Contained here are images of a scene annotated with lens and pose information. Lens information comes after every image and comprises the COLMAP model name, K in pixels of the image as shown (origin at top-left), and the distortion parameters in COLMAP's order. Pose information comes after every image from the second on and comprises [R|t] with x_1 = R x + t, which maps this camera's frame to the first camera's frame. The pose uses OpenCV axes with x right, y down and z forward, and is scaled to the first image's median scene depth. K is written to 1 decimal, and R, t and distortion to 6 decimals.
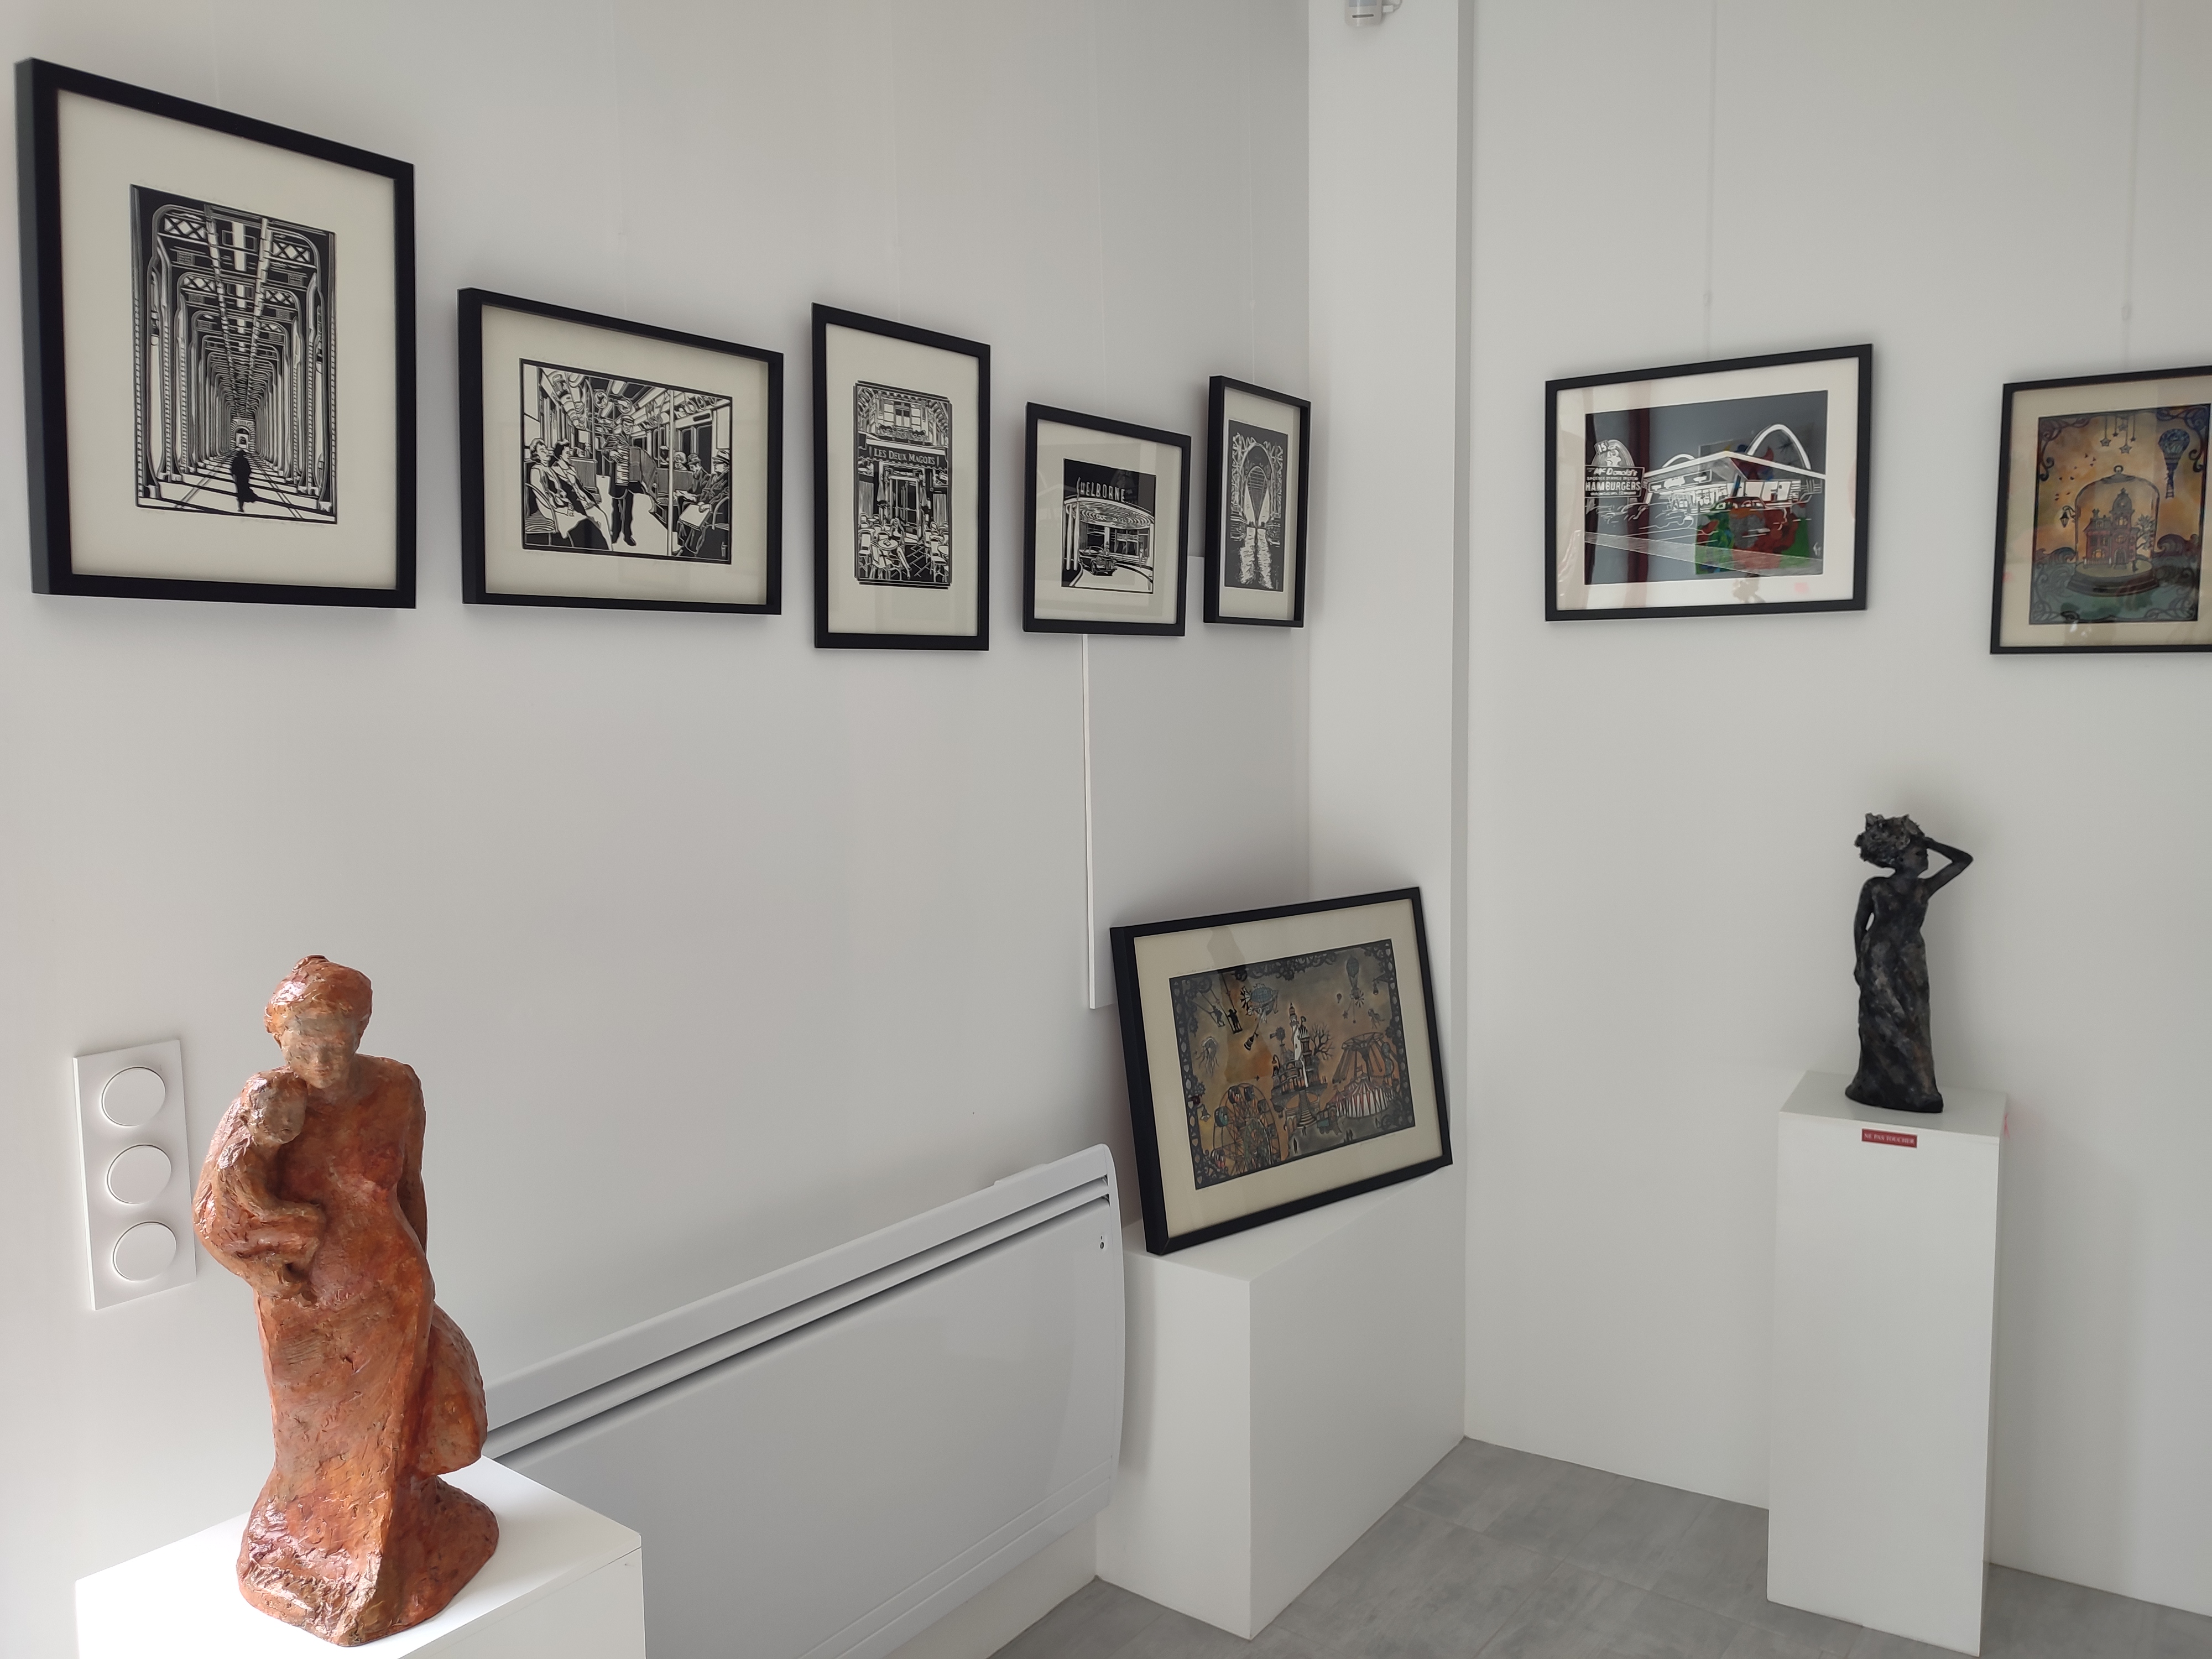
lens RADIAL K [[1583.6, 0, 1102.8], [0, 1583.6, 829.4], [0, 0, 1]] dist [0.001134, -0.009322]
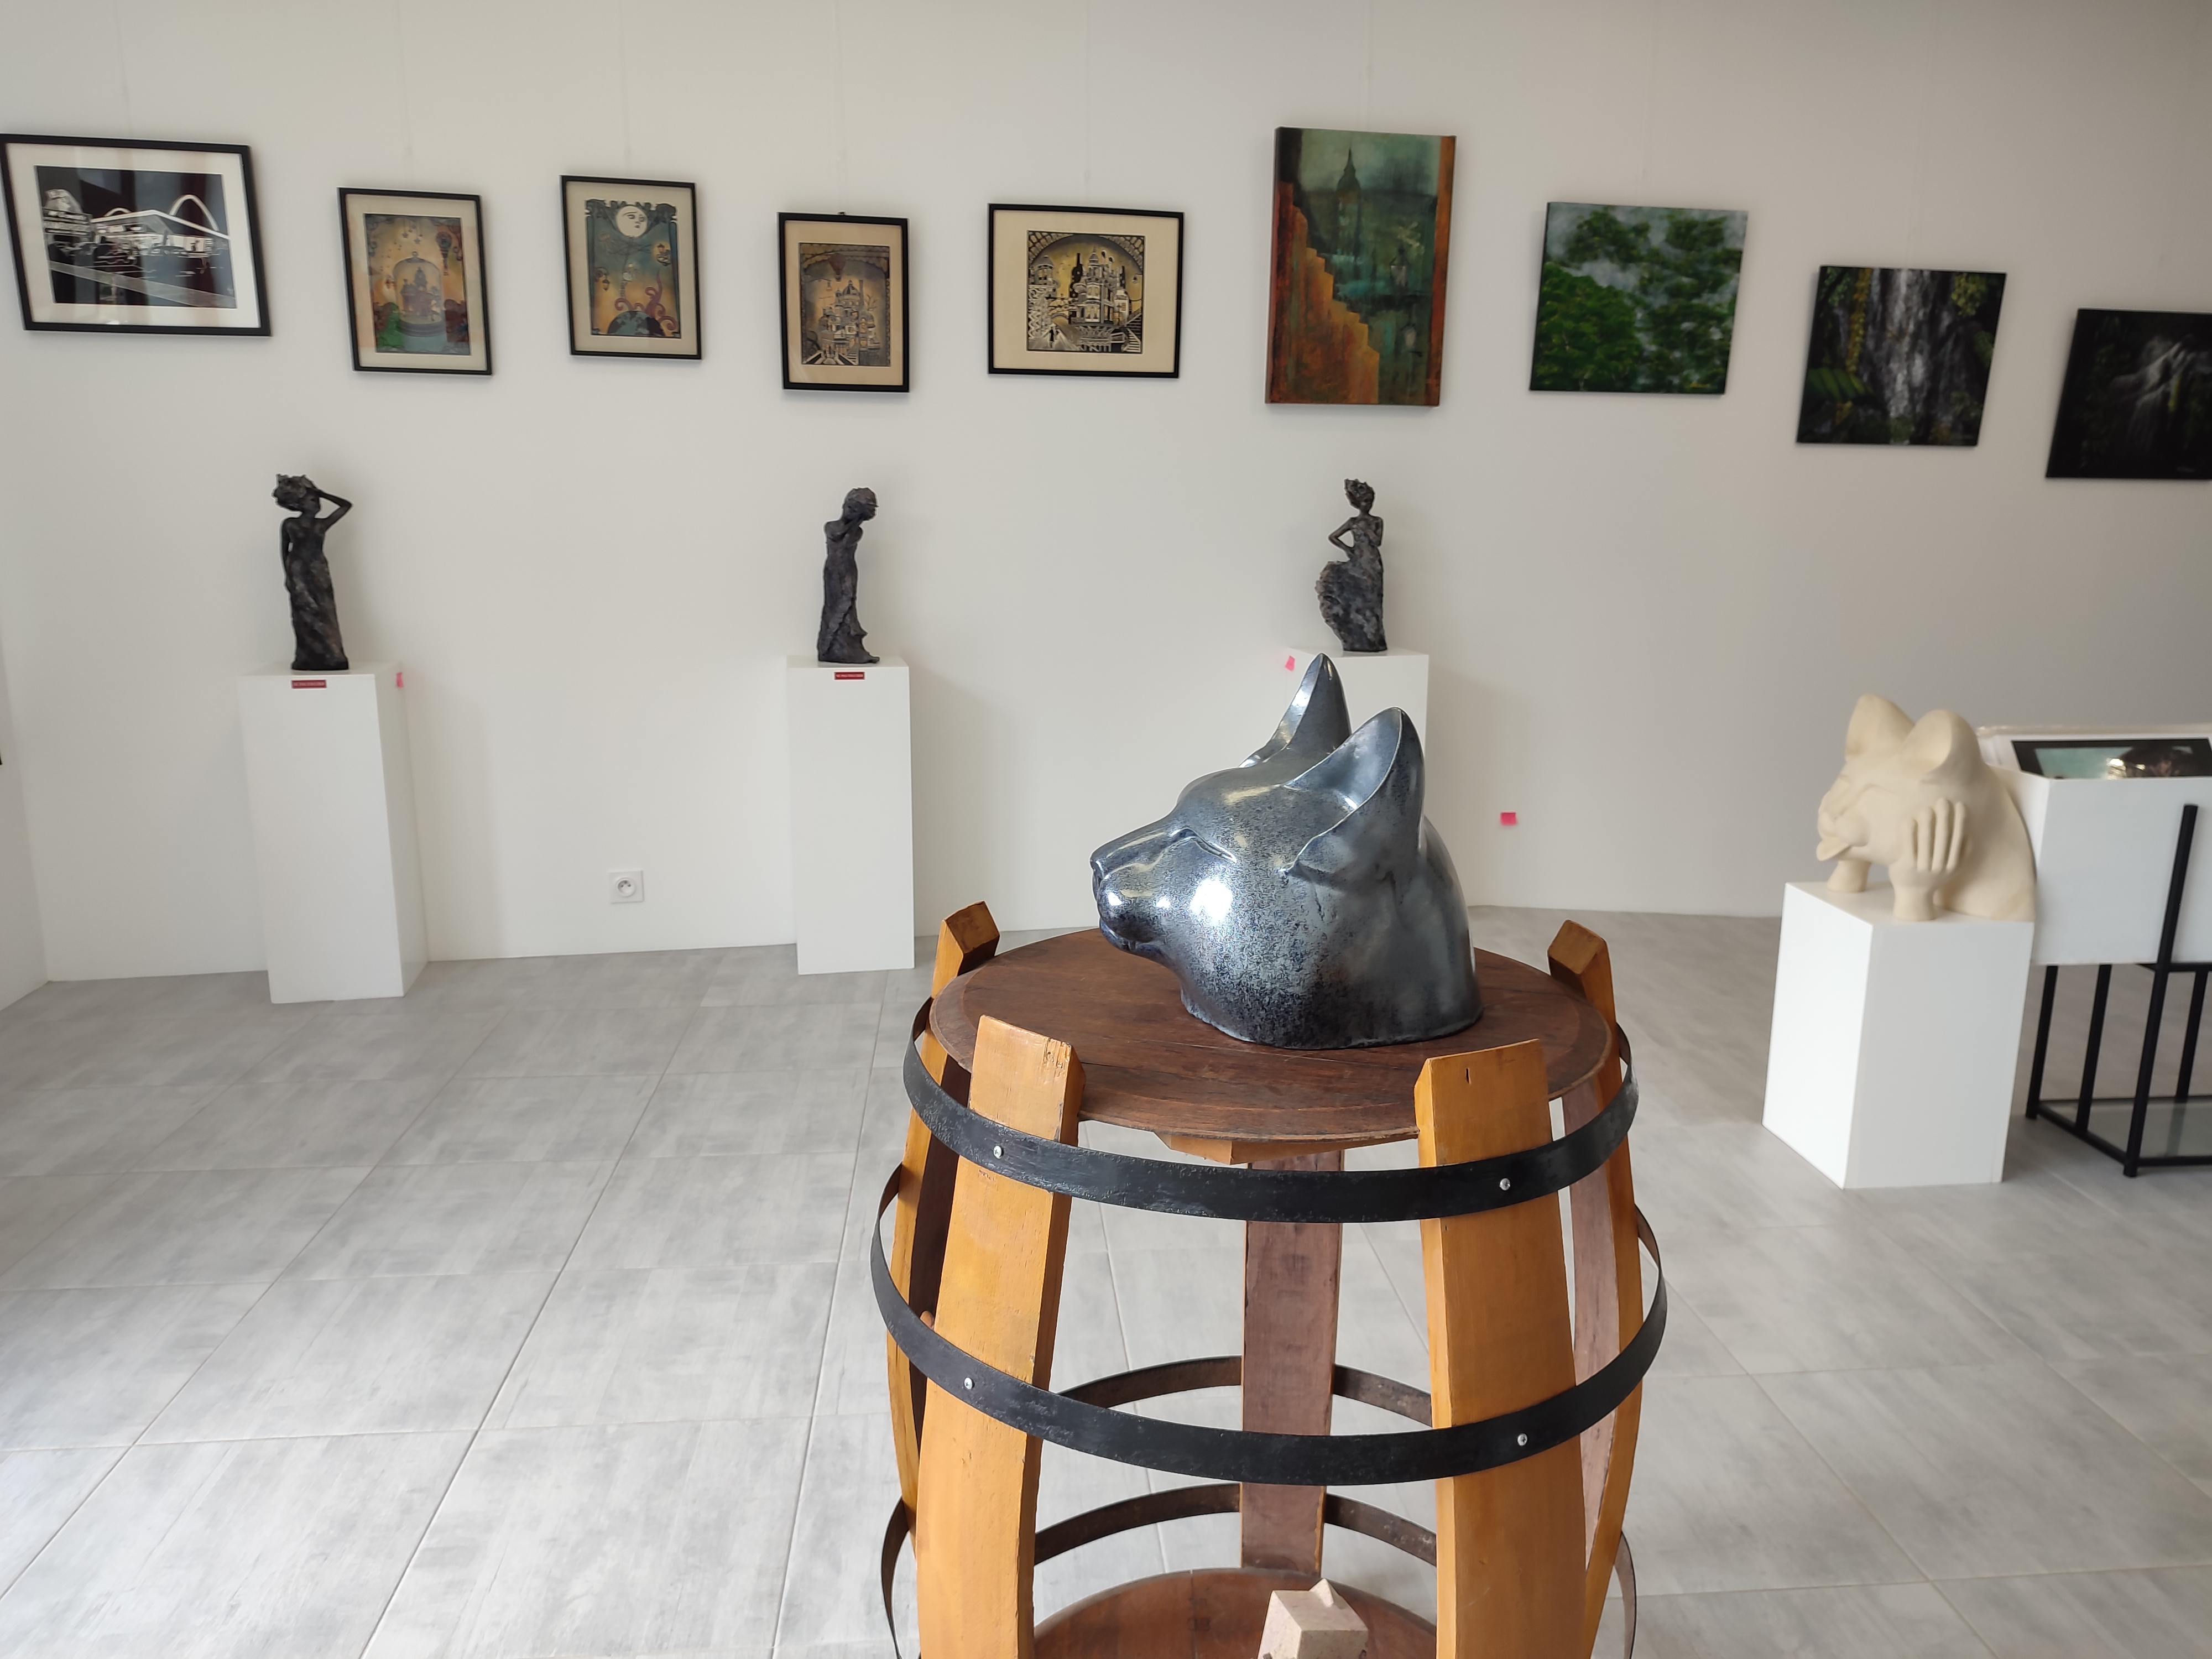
lens RADIAL K [[1583.6, 0, 1107.4], [0, 1583.6, 830.3], [0, 0, 1]] dist [0.001134, -0.009322]
pose [[0.711582, -0.131889, 0.690113, -0.036986], [0.041128, 0.988358, 0.146480, 0.135530], [-0.701398, -0.075850, 0.708723, -0.636872]]
